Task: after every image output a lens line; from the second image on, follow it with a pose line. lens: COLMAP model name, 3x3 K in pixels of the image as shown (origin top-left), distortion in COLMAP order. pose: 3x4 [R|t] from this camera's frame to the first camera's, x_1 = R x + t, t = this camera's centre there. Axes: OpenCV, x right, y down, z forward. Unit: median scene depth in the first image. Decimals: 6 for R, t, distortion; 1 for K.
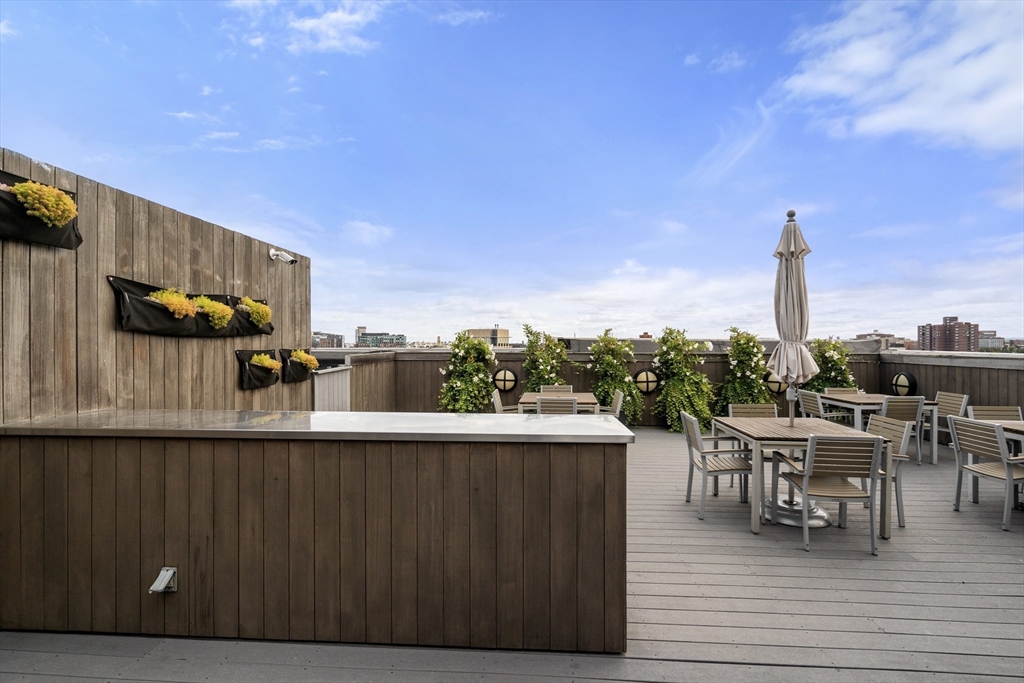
lens RADIAL K [[476.9, 0, 505.2], [0, 476.9, 340.0], [0, 0, 1]] dist [0.005893, -0.000944]
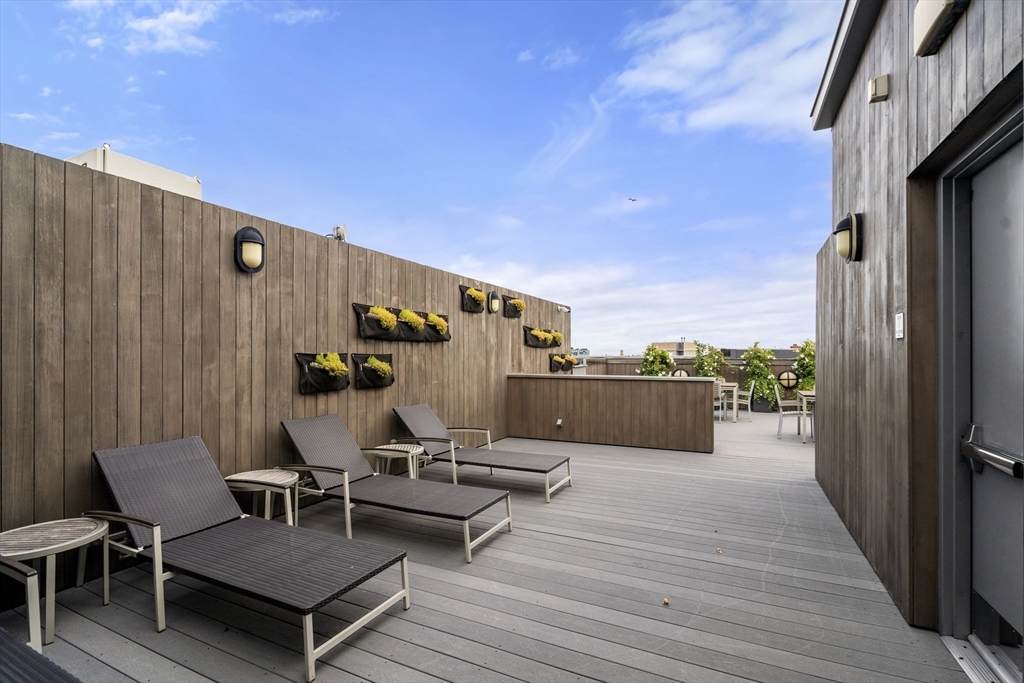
lens RADIAL K [[476.9, 0, 511.5], [0, 476.9, 356.4], [0, 0, 1]] dist [0.005893, -0.000944]
pose [[0.934133, 0.001579, -0.356921, 0.039585], [0.000478, 0.999984, 0.005676, 0.011452], [0.356924, -0.005473, 0.934117, -0.623609]]
